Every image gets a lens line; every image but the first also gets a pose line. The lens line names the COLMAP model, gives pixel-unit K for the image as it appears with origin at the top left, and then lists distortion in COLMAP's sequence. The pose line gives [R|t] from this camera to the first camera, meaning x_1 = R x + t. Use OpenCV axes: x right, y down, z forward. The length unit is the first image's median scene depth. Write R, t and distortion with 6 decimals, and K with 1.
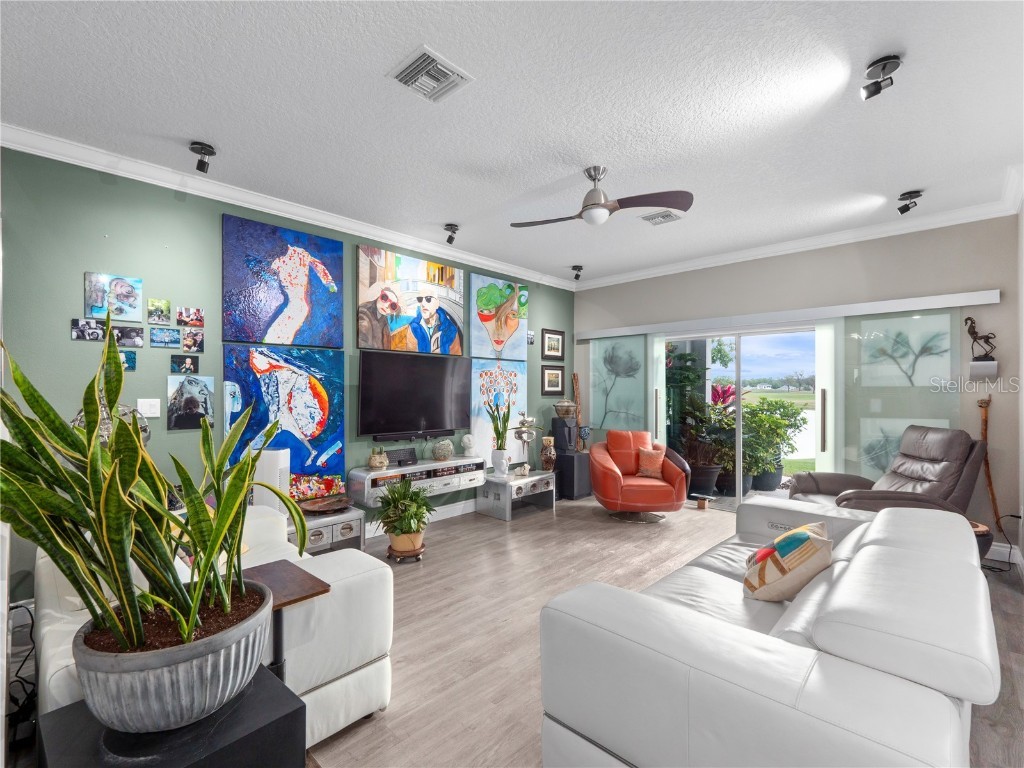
lens RADIAL K [[452.7, 0, 511.1], [0, 452.7, 390.8], [0, 0, 1]] dist [-0.018110, -0.000190]
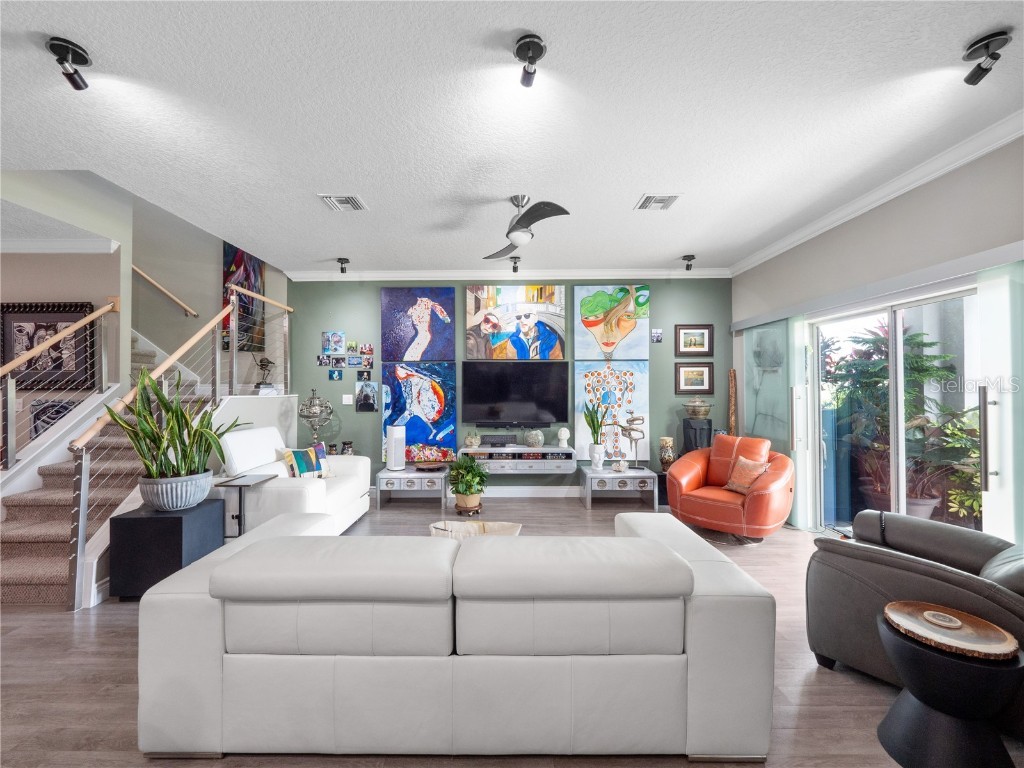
lens RADIAL K [[418.3, 0, 507.2], [0, 418.3, 385.1], [0, 0, 1]] dist [0.000092, -0.010857]
pose [[0.699238, -0.006683, -0.714858, 0.656384], [0.003183, 0.999976, -0.006234, -0.006588], [0.714882, 0.002083, 0.699242, 0.172638]]
